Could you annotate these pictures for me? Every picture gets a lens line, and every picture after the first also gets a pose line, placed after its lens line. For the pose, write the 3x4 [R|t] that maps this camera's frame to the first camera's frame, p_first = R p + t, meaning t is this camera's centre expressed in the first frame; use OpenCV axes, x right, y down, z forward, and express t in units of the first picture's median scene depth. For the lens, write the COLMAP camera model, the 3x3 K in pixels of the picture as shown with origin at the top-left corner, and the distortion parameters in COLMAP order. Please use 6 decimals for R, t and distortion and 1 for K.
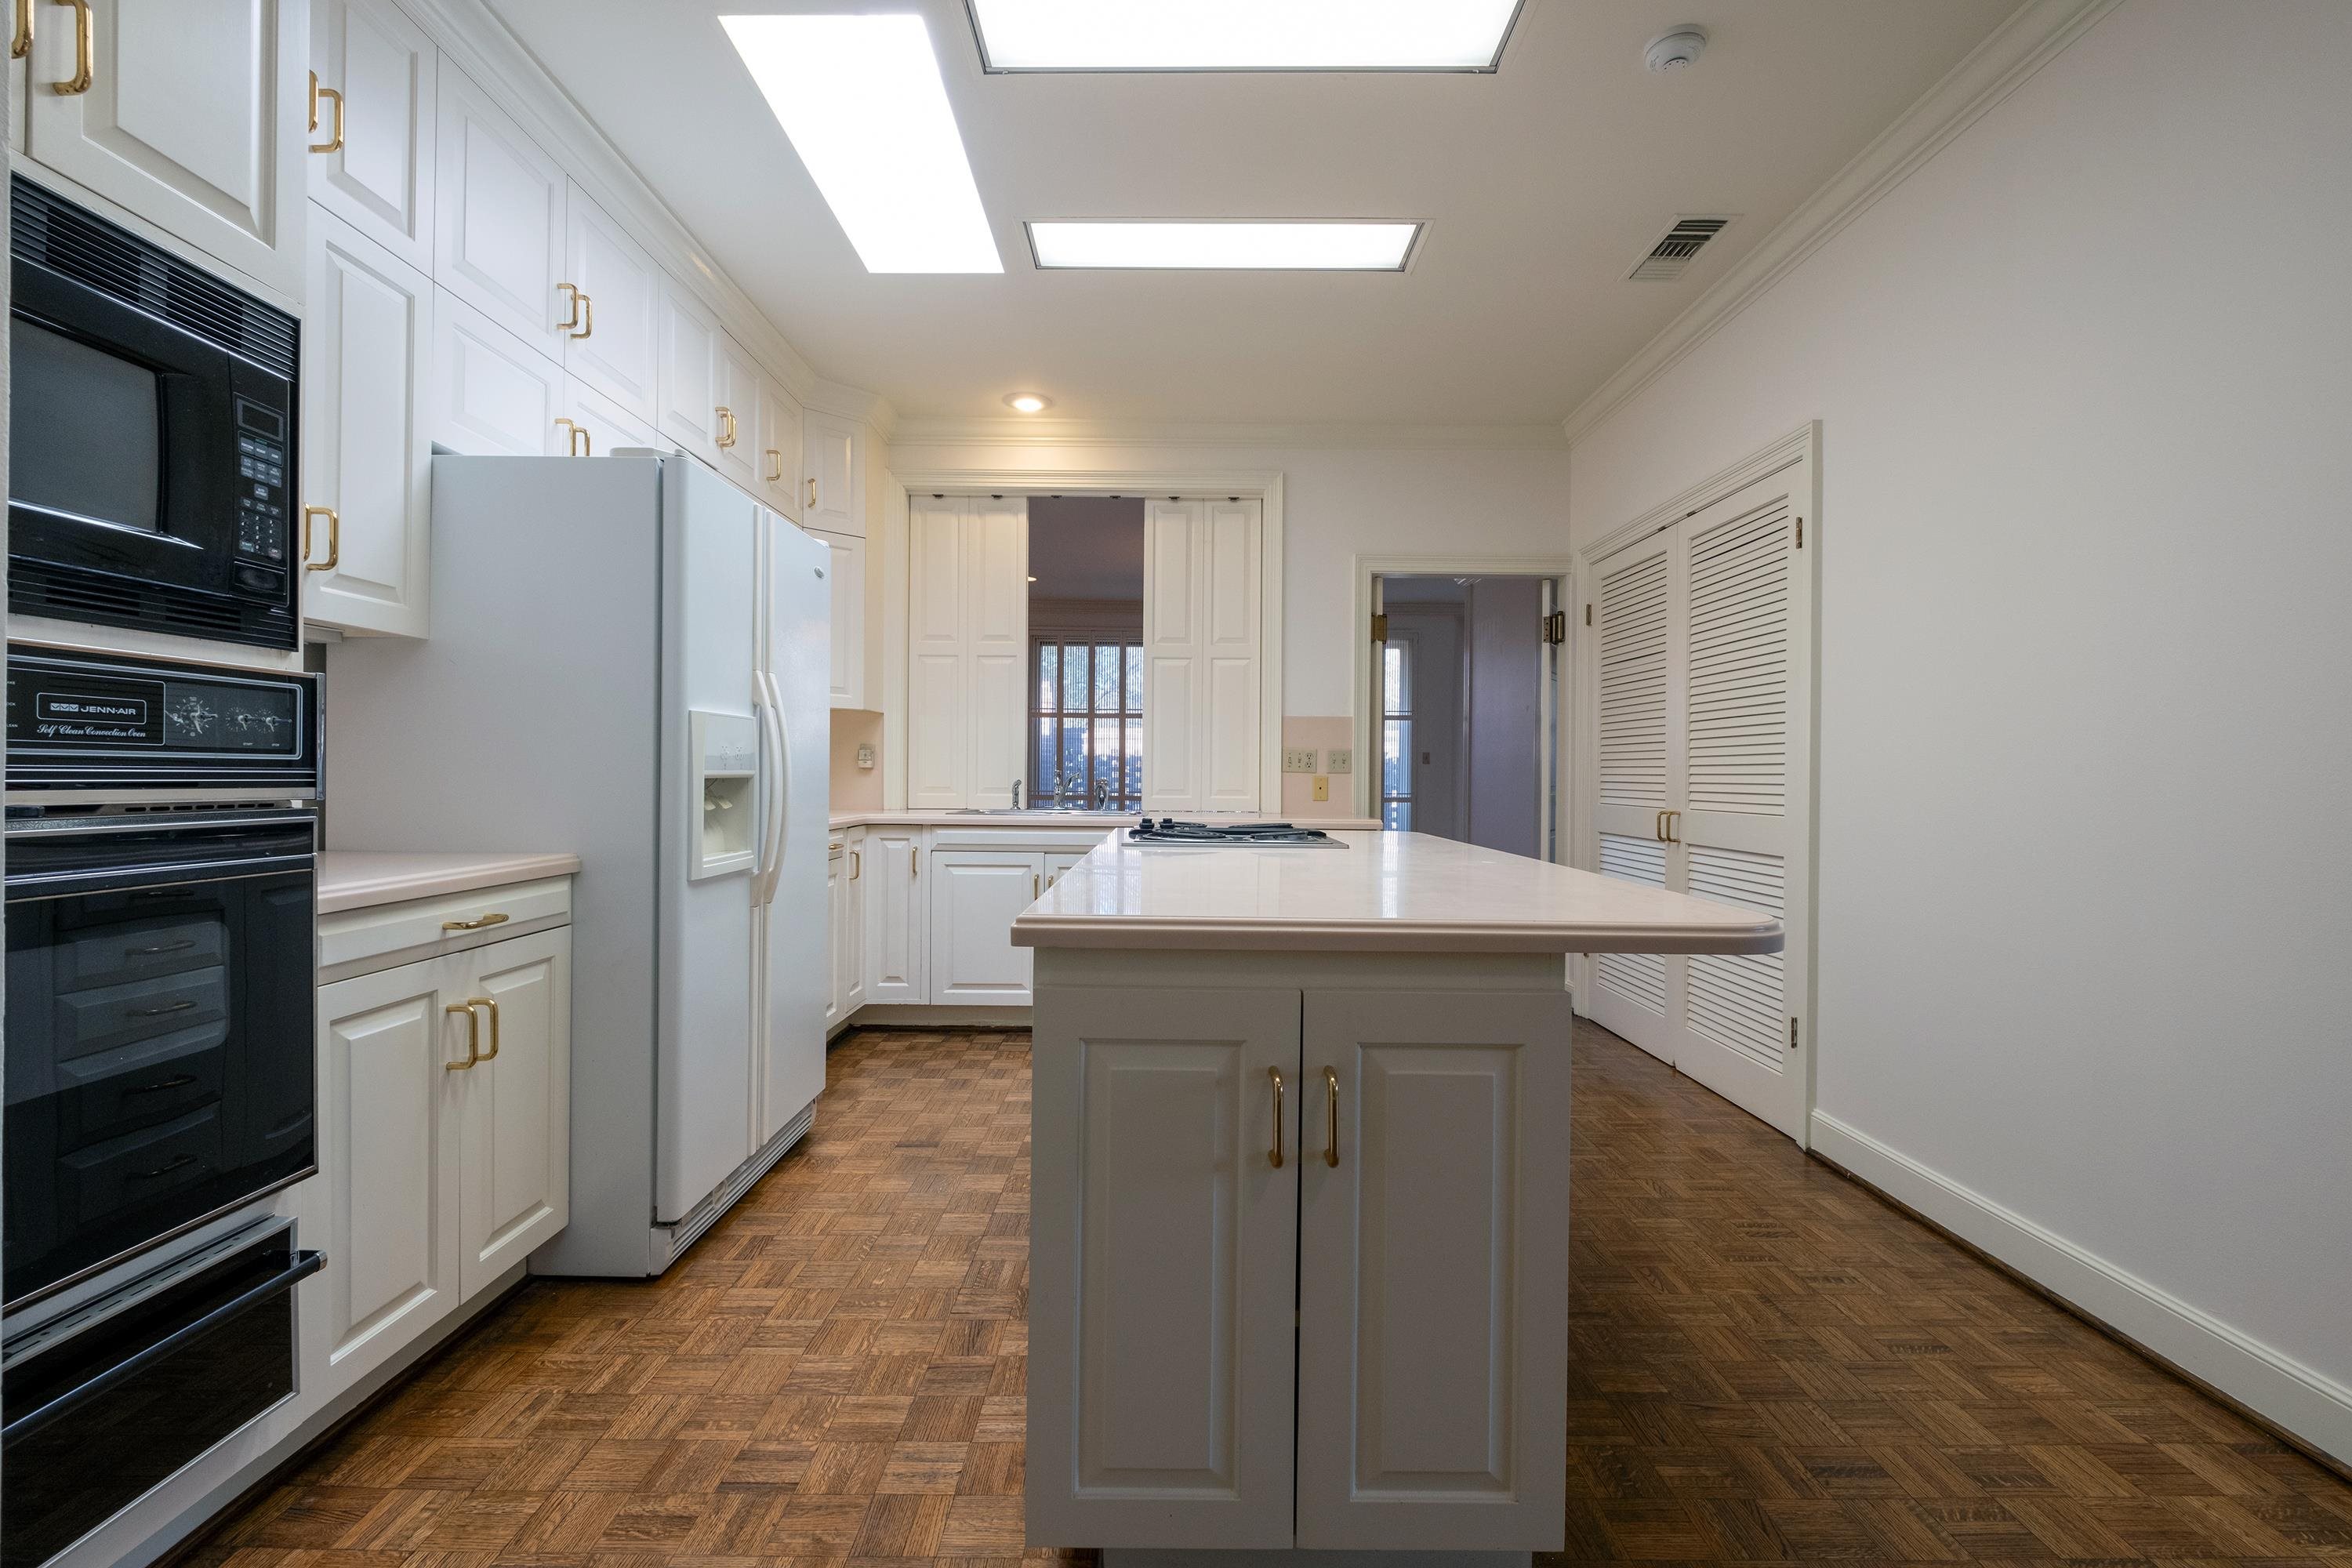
lens RADIAL K [[1012.5, 0, 1185.3], [0, 1012.5, 776.7], [0, 0, 1]] dist [0.001980, -0.003979]
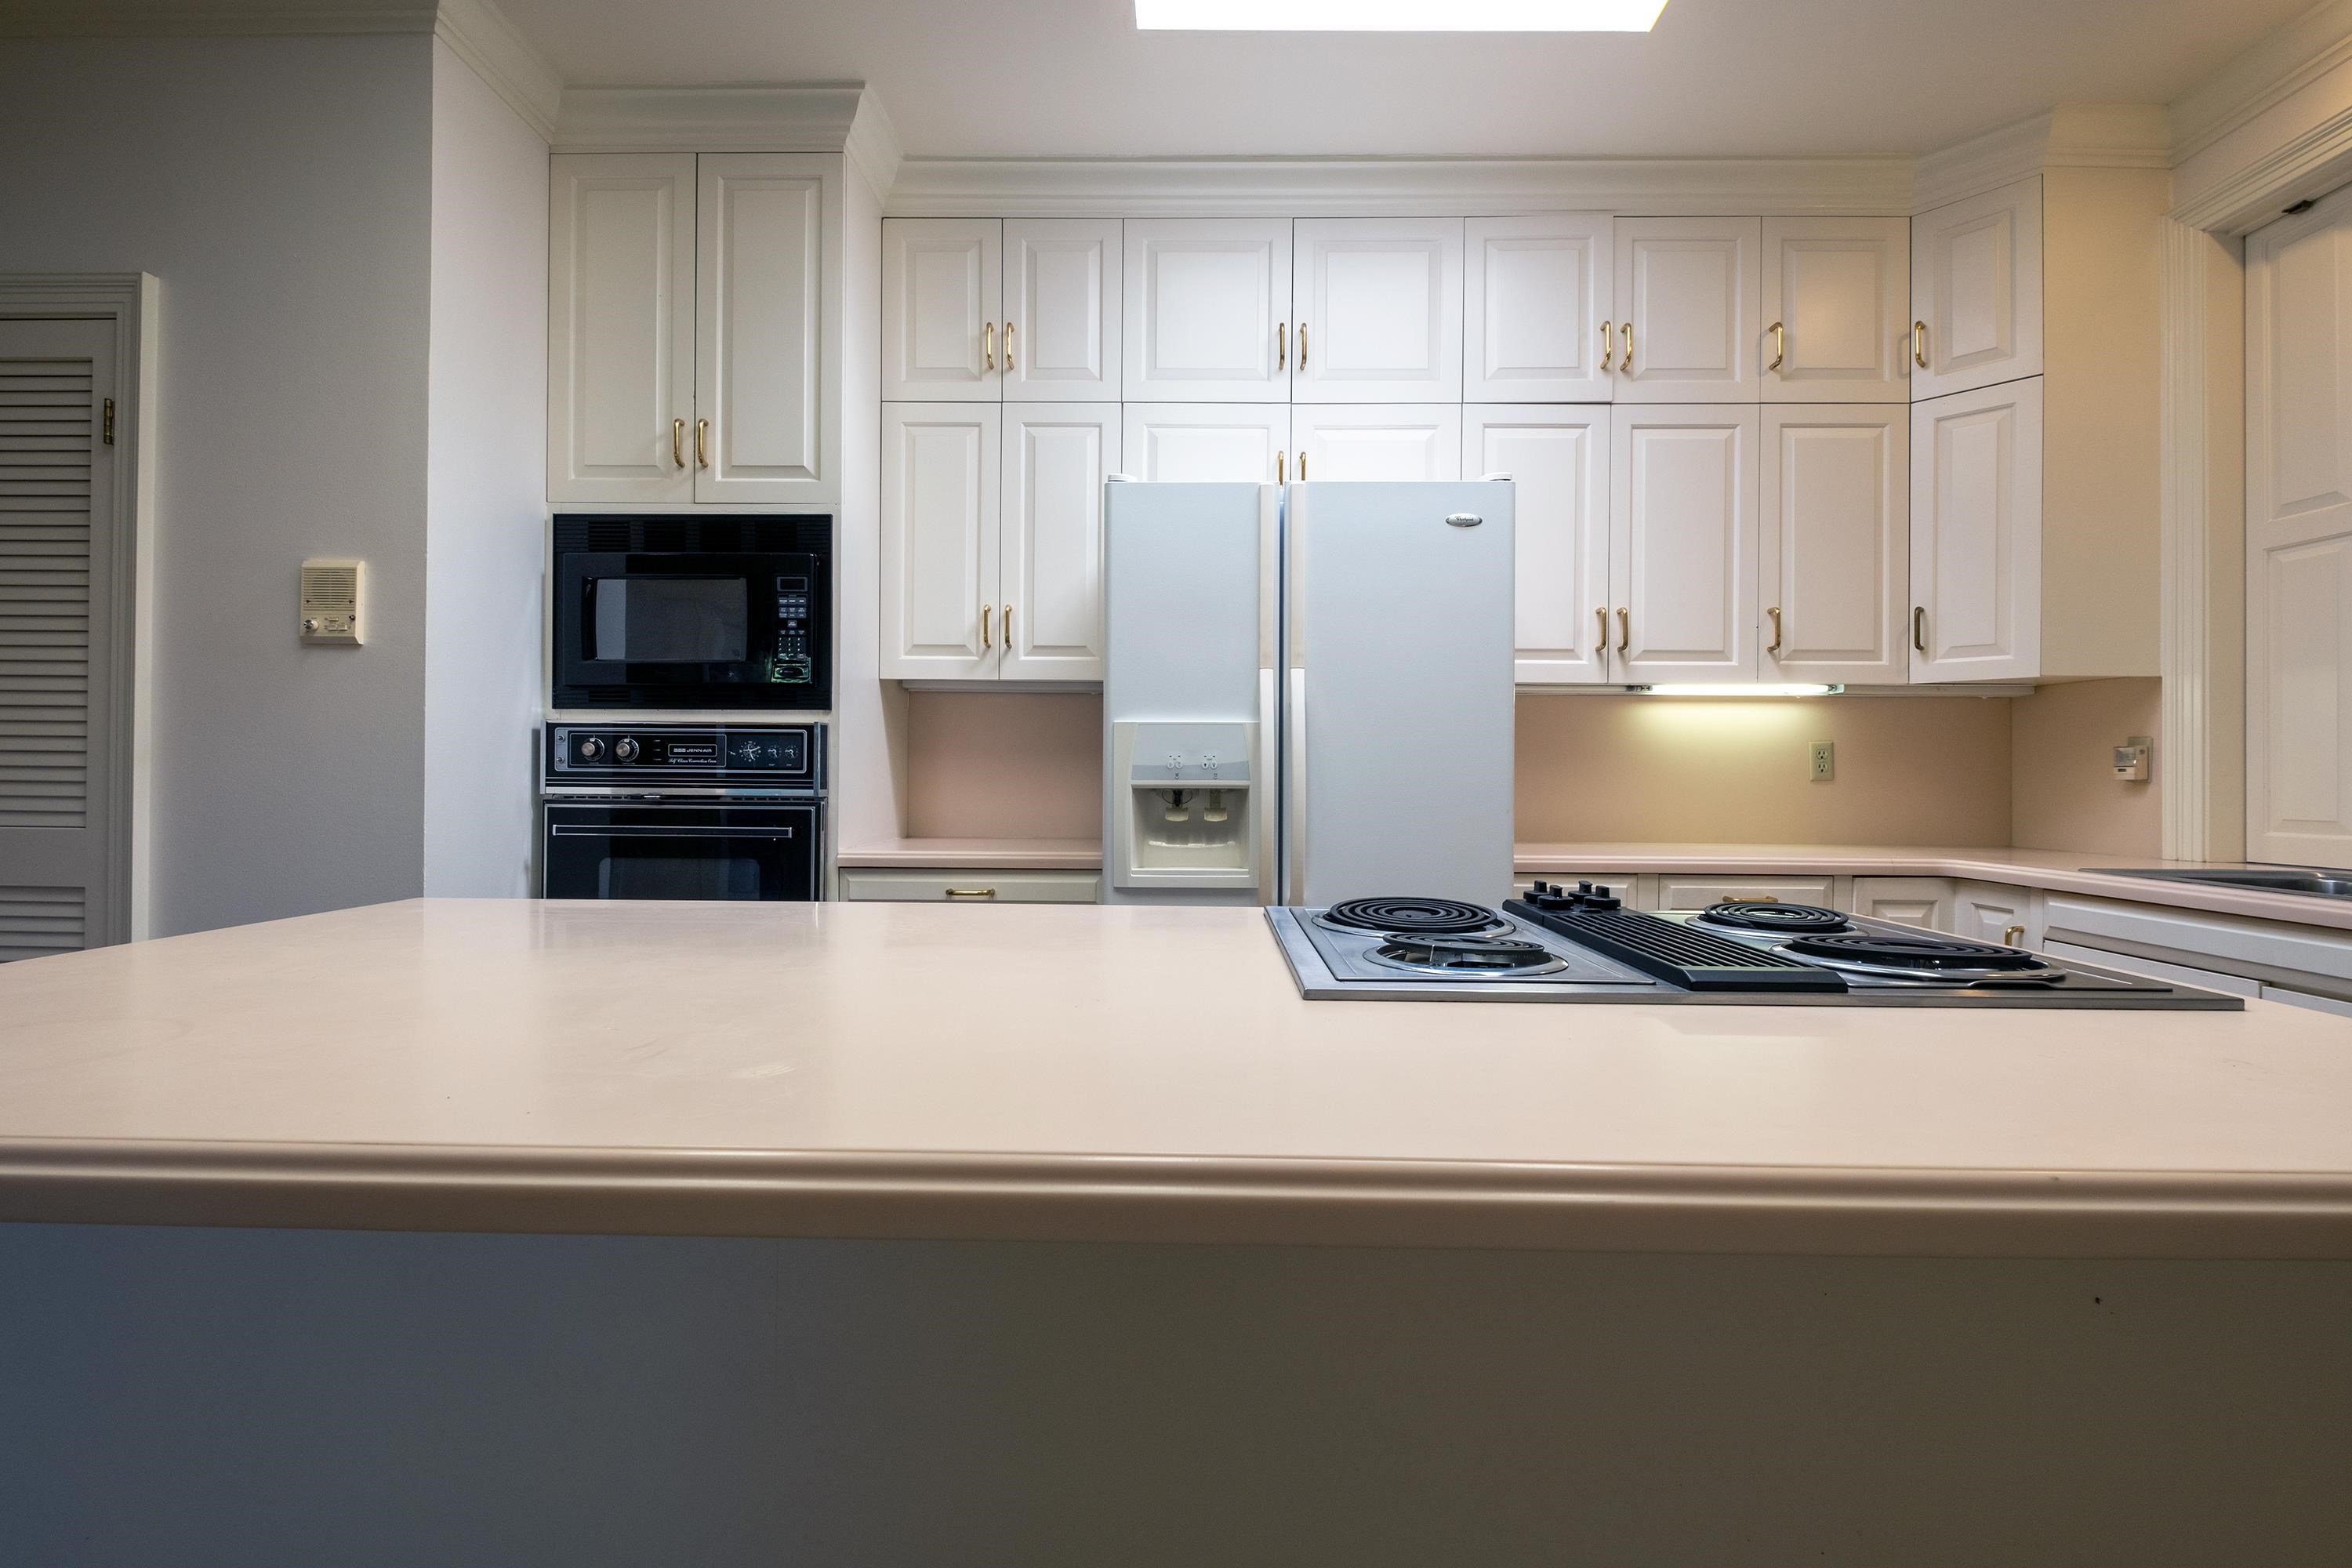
lens RADIAL K [[1086.5, 0, 1179.2], [0, 1086.5, 773.5], [0, 0, 1]] dist [-0.000676, 0.000003]
pose [[-0.032856, -0.015154, -0.999345, 0.620912], [-0.010863, 0.999831, -0.014804, 0.002722], [0.999401, 0.010369, -0.033015, 1.107684]]
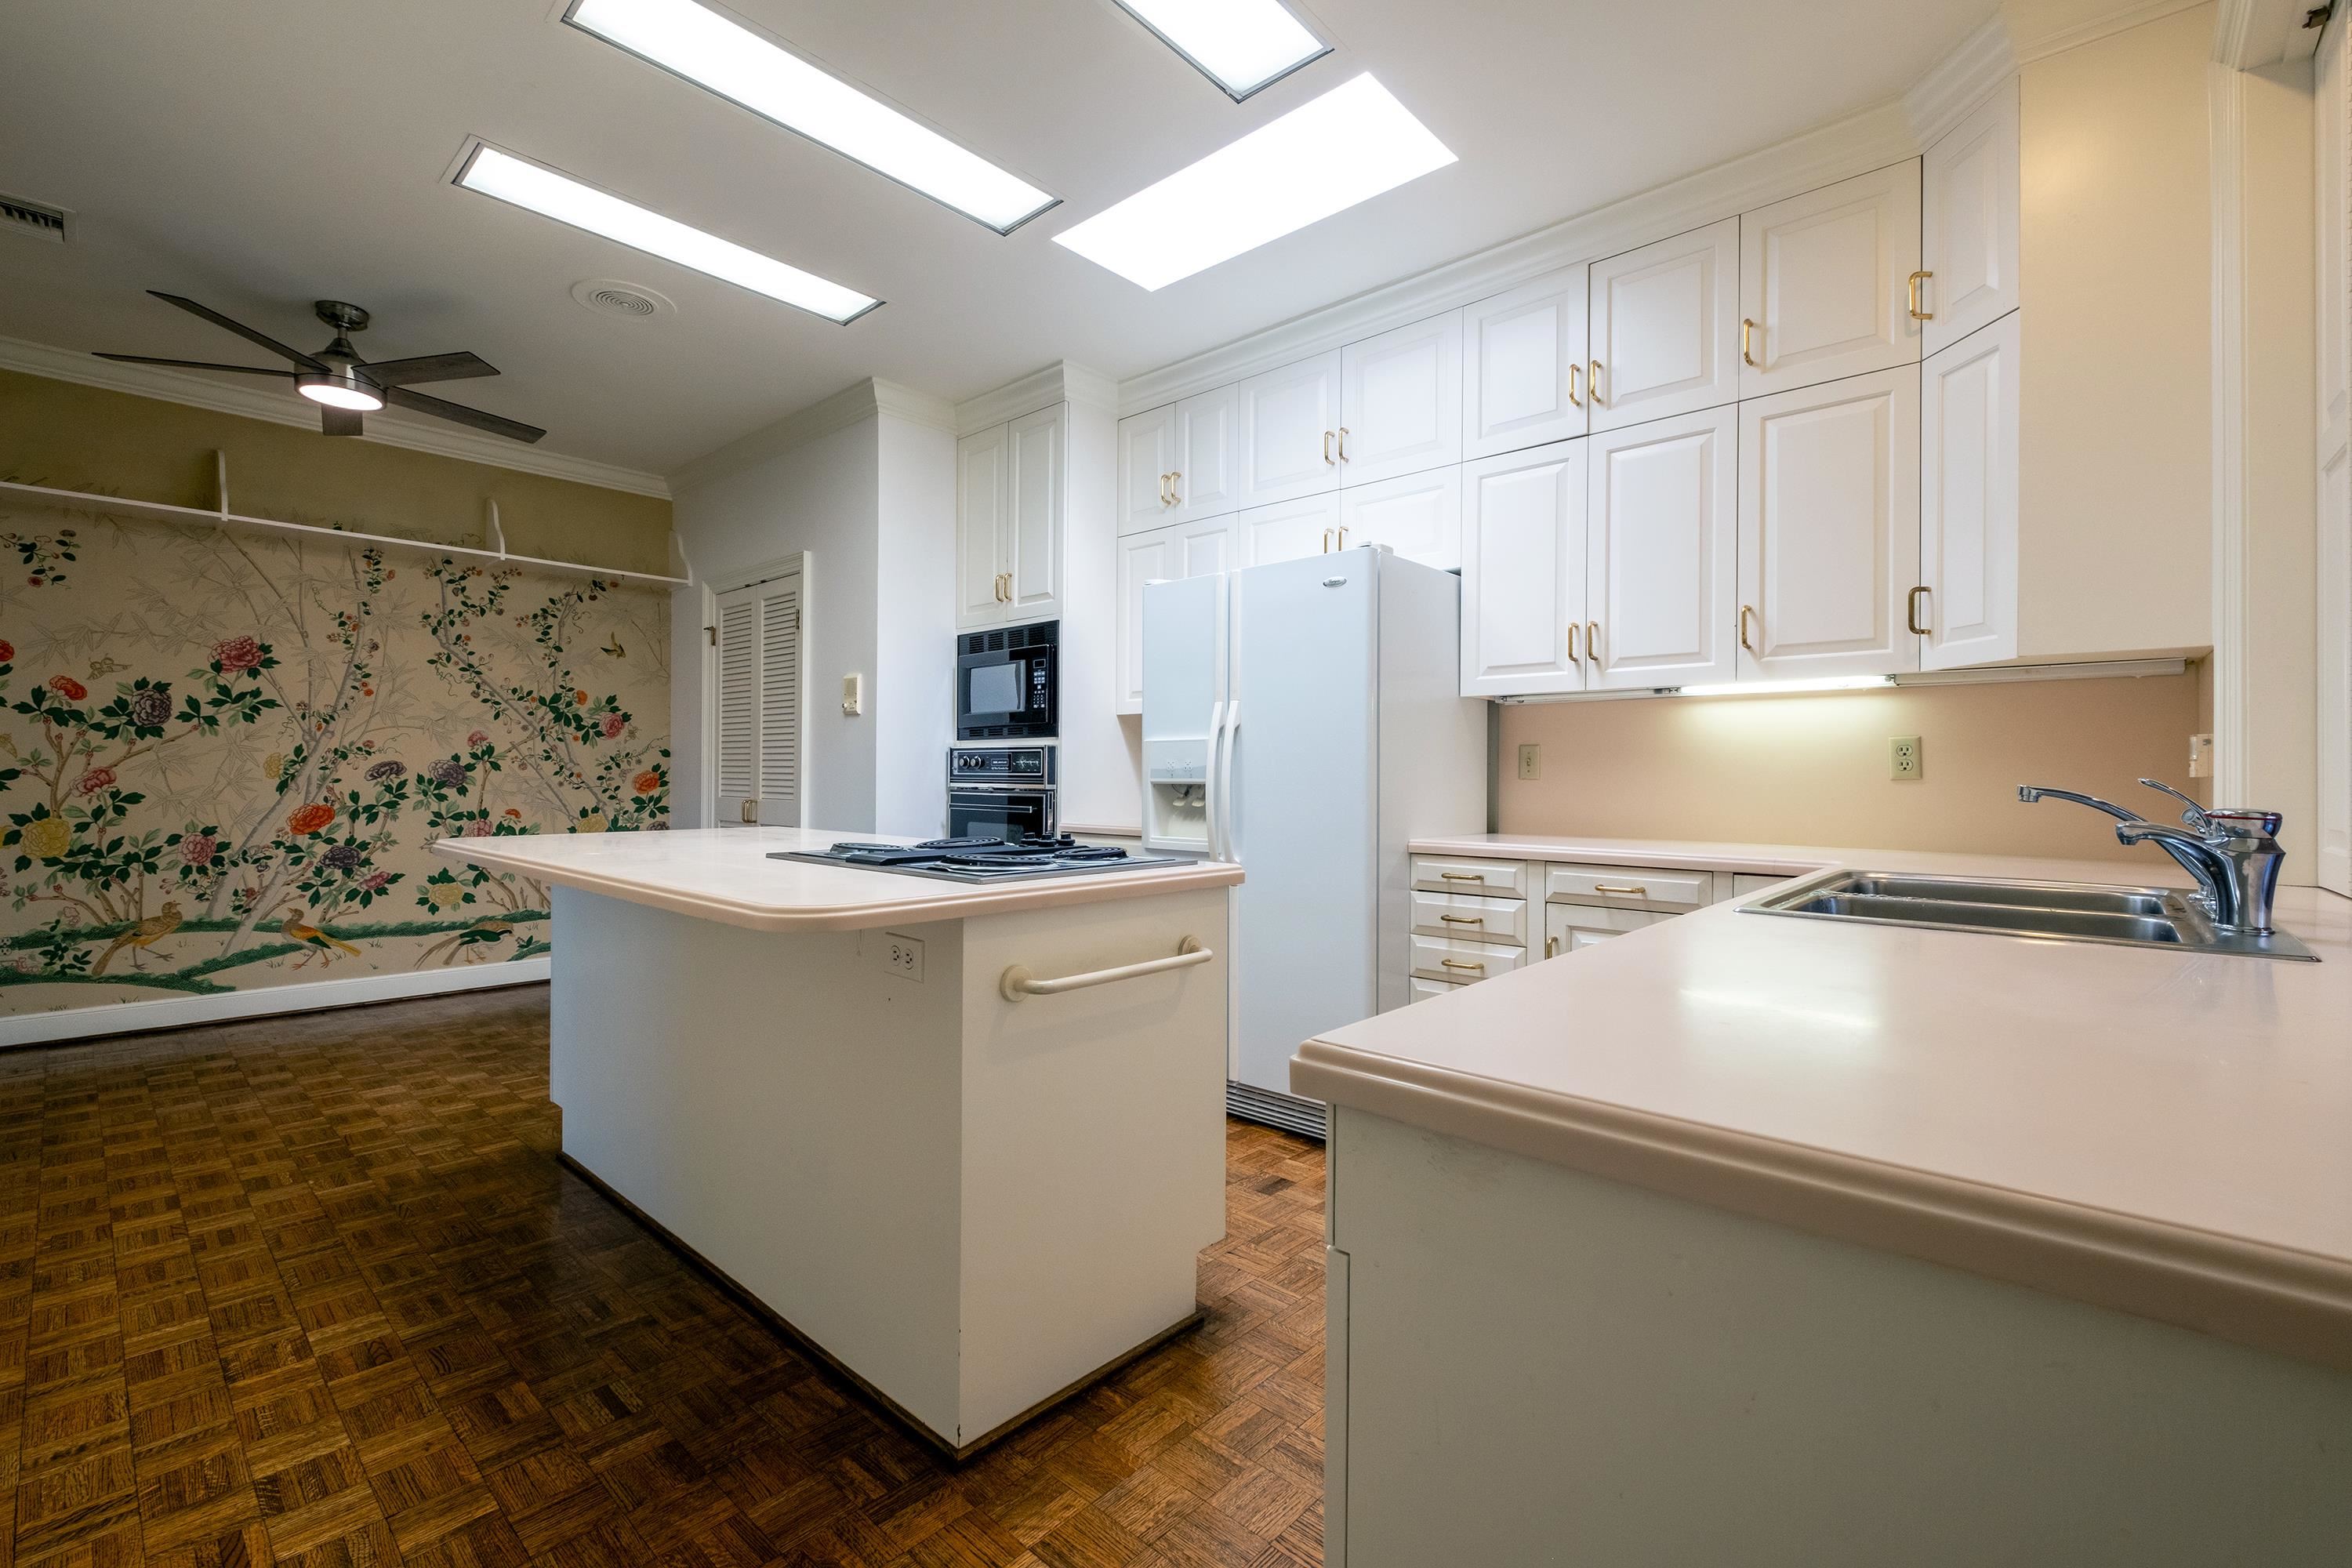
lens RADIAL K [[1012.5, 0, 1177.5], [0, 1012.5, 781.1], [0, 0, 1]] dist [0.001980, -0.003979]
pose [[-0.685083, -0.013391, -0.728342, 0.641914], [-0.016735, 0.999856, -0.002642, 0.001131], [0.728273, 0.010379, -0.685209, 2.145805]]
